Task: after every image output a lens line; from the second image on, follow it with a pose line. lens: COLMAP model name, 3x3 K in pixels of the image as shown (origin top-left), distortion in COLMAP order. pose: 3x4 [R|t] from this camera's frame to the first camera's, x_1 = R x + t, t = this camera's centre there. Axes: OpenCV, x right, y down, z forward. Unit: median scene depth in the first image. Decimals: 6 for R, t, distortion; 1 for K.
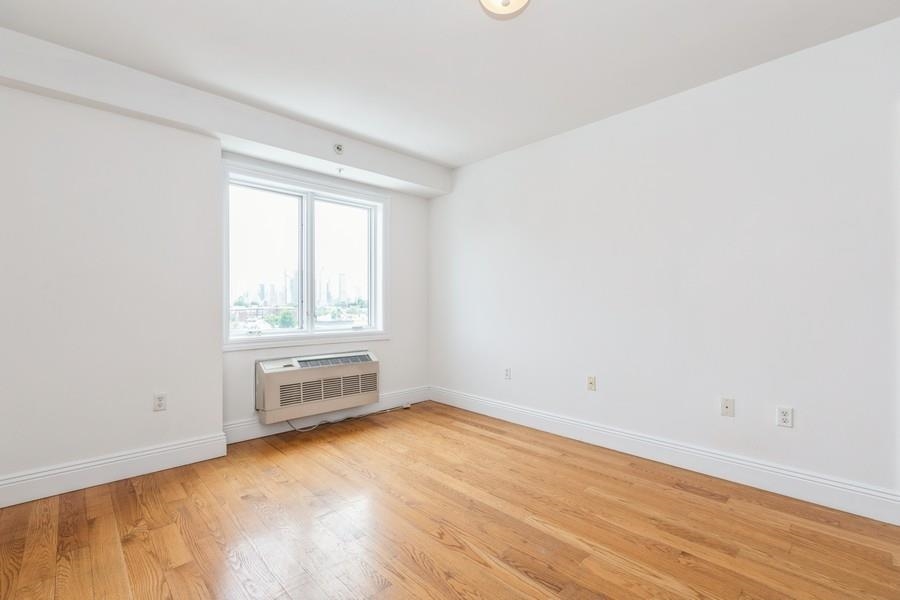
lens RADIAL K [[403.1, 0, 449.0], [0, 403.1, 305.0], [0, 0, 1]] dist [0.005137, -0.000864]
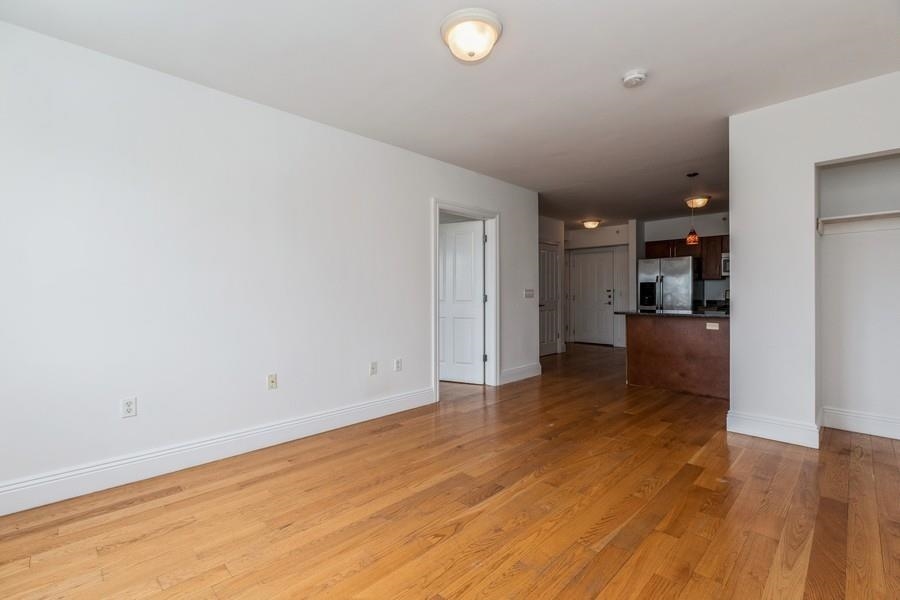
lens RADIAL K [[403.1, 0, 447.9], [0, 403.1, 297.9], [0, 0, 1]] dist [0.005137, -0.000864]
pose [[-0.027894, -0.006428, 0.999590, -0.775009], [0.006425, 0.999958, 0.006610, -0.008493], [-0.999590, 0.006607, -0.027852, 0.782427]]
